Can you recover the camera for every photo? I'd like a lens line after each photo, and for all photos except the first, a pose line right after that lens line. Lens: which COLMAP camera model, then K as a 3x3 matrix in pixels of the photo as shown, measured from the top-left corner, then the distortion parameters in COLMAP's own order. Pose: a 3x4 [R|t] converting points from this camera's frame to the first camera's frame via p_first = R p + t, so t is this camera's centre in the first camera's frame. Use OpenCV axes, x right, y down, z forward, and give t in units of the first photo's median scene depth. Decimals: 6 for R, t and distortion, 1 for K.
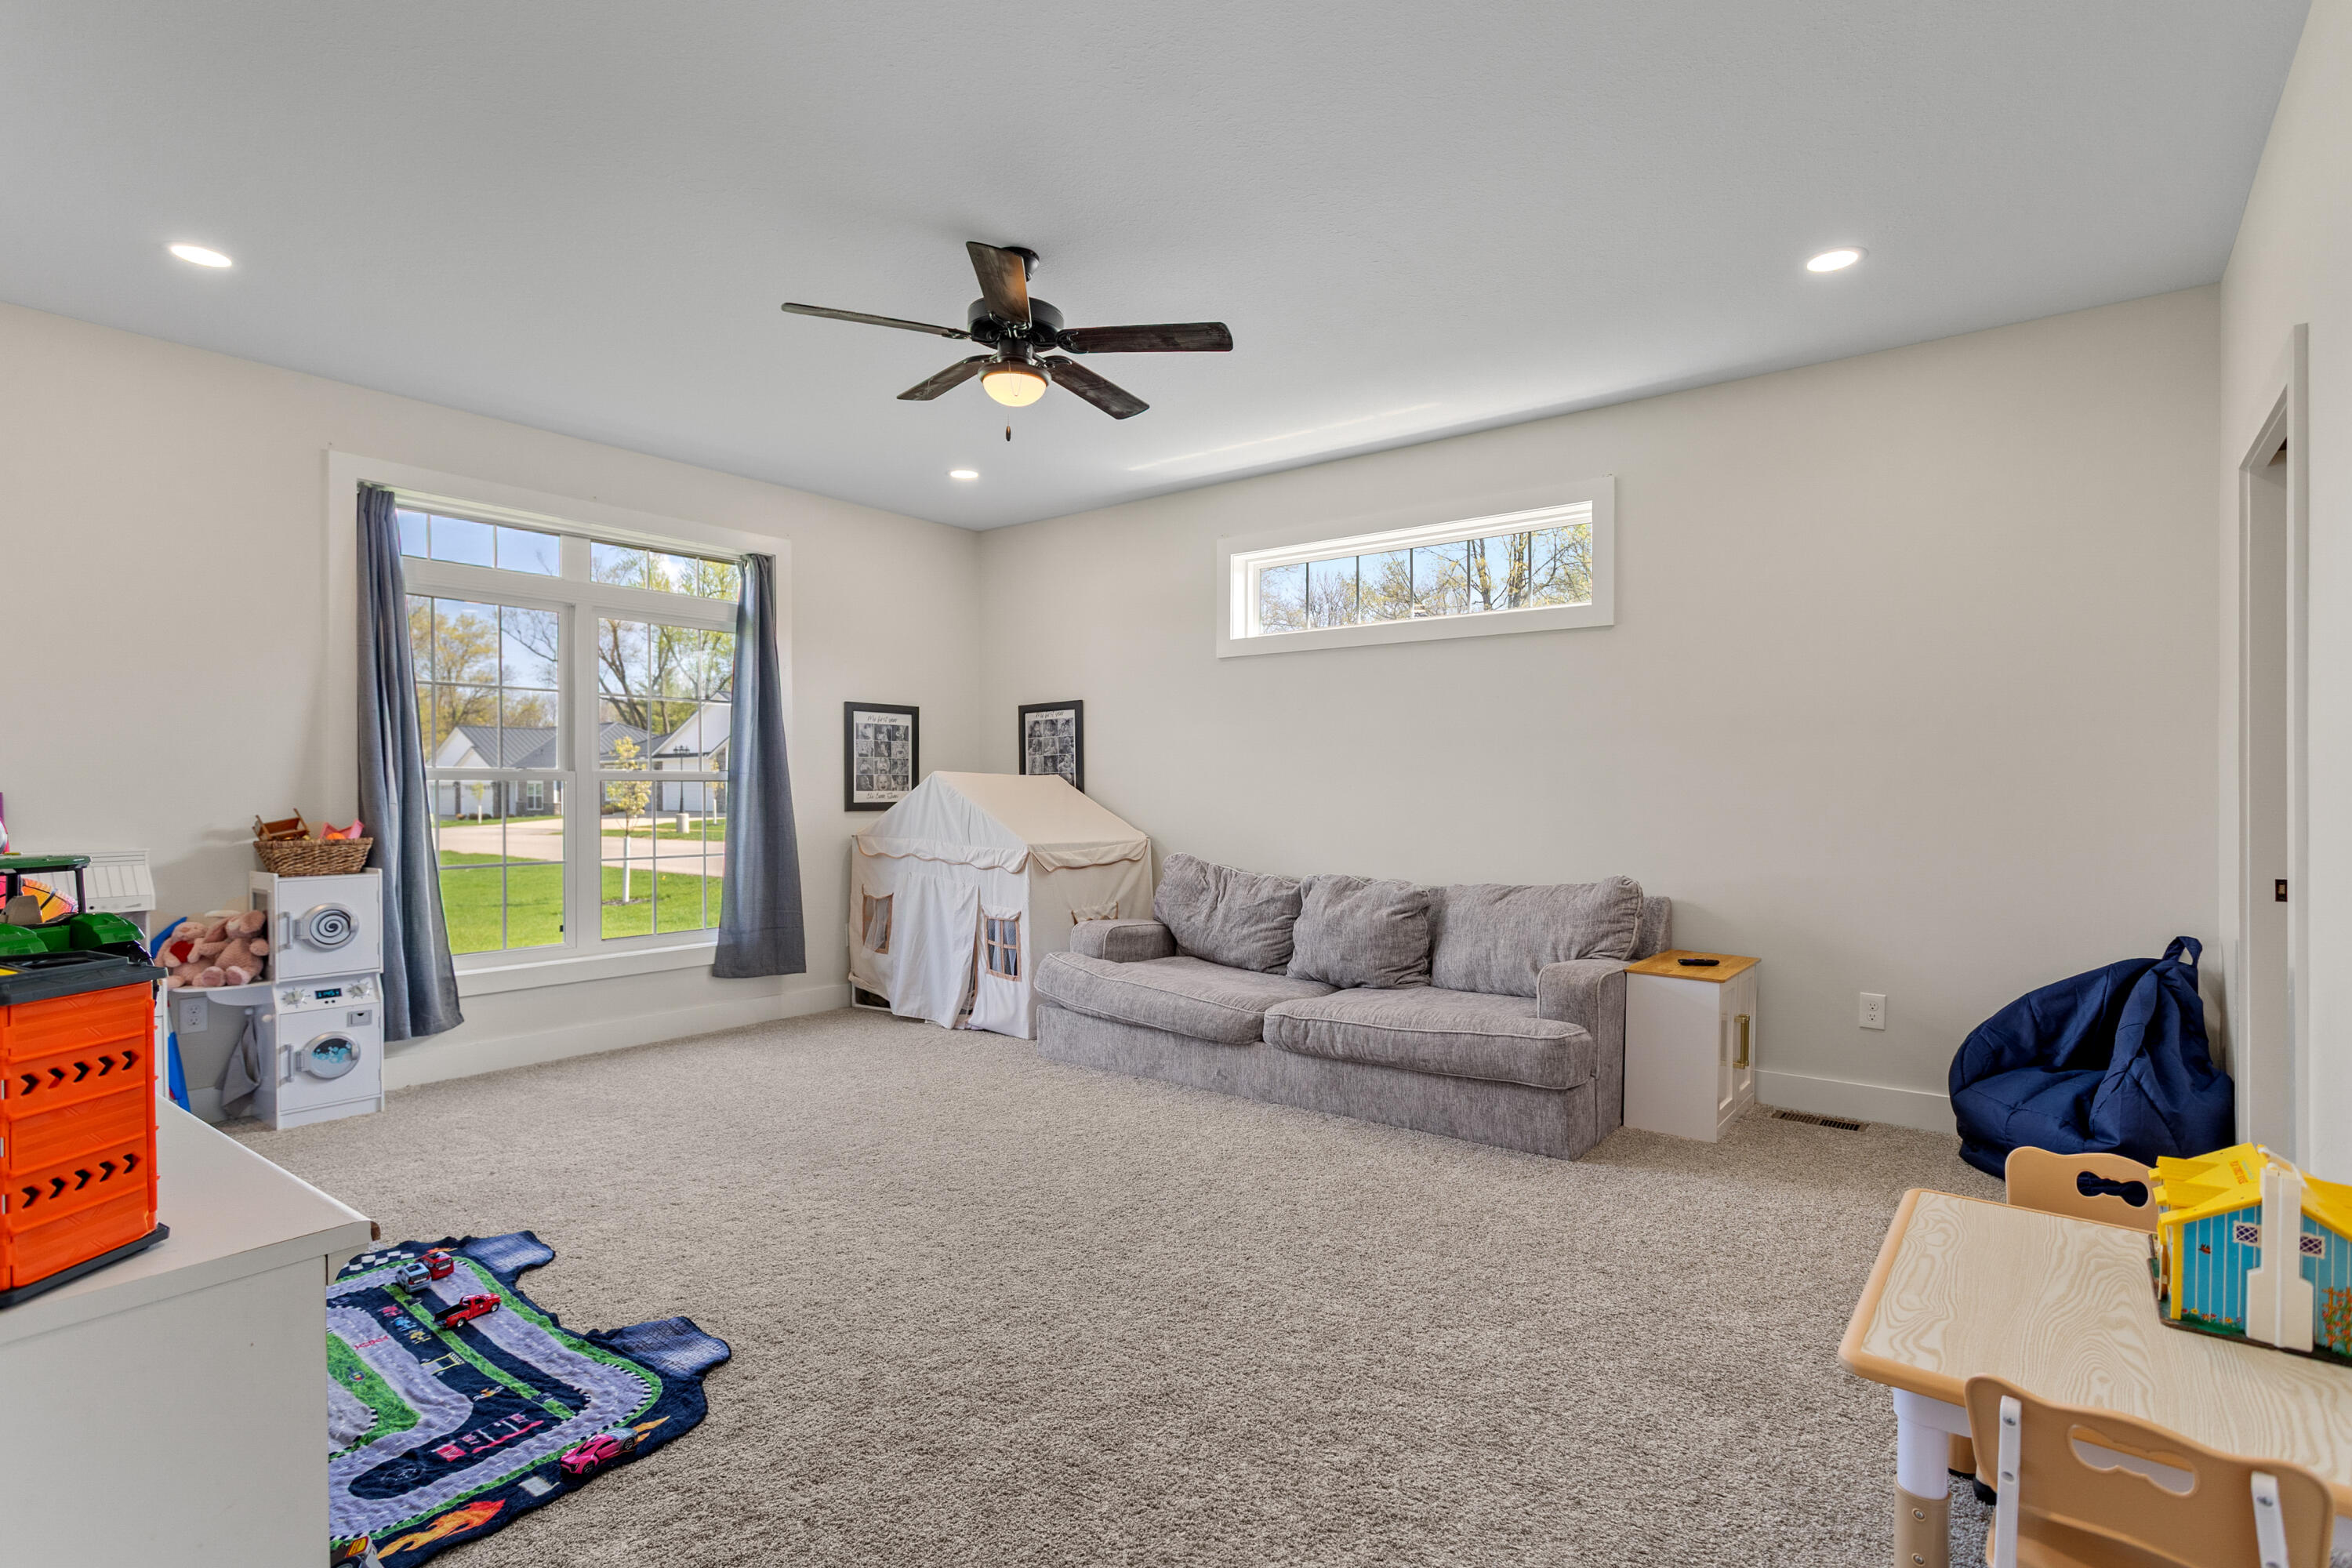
lens RADIAL K [[1116.4, 0, 1176.0], [0, 1116.4, 784.0], [0, 0, 1]] dist [0.000341, 0.000910]
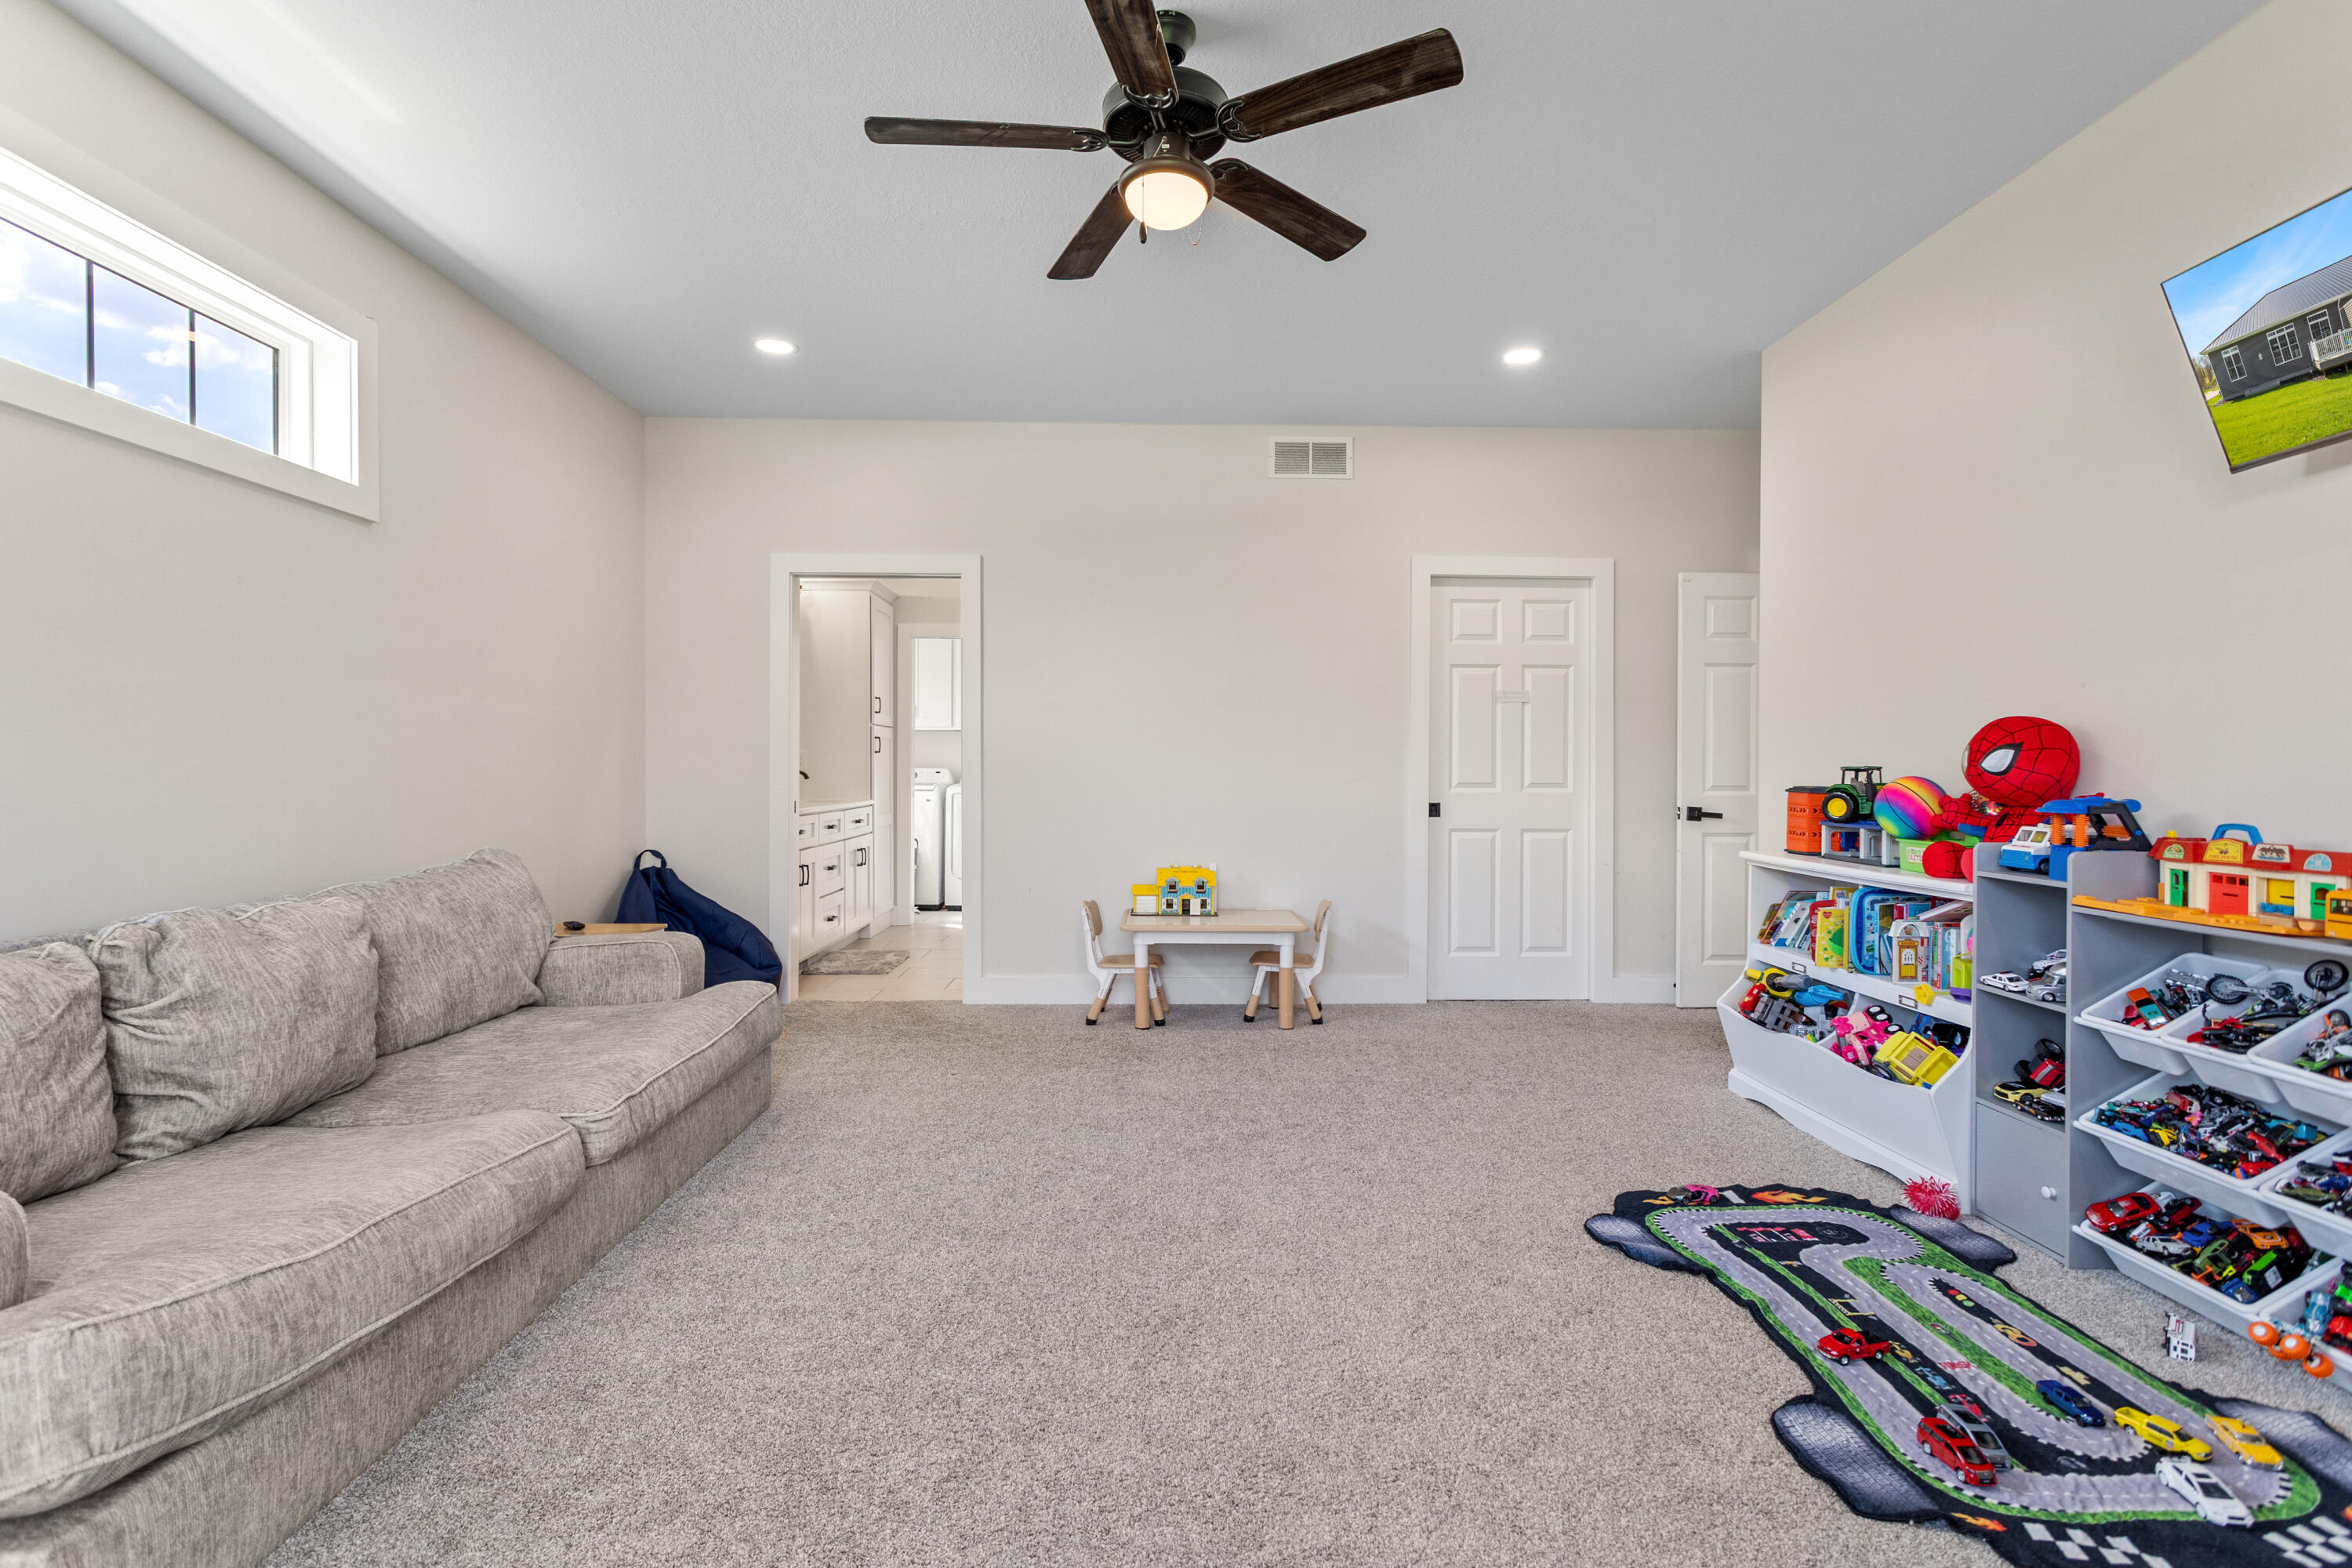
lens RADIAL K [[1116.4, 0, 1176.0], [0, 1116.4, 784.0], [0, 0, 1]] dist [0.000341, 0.000910]
pose [[-0.628896, -0.010320, 0.777421, -1.091979], [-0.008668, 0.999943, 0.006261, 0.049642], [-0.777441, -0.002801, -0.628949, 2.188307]]
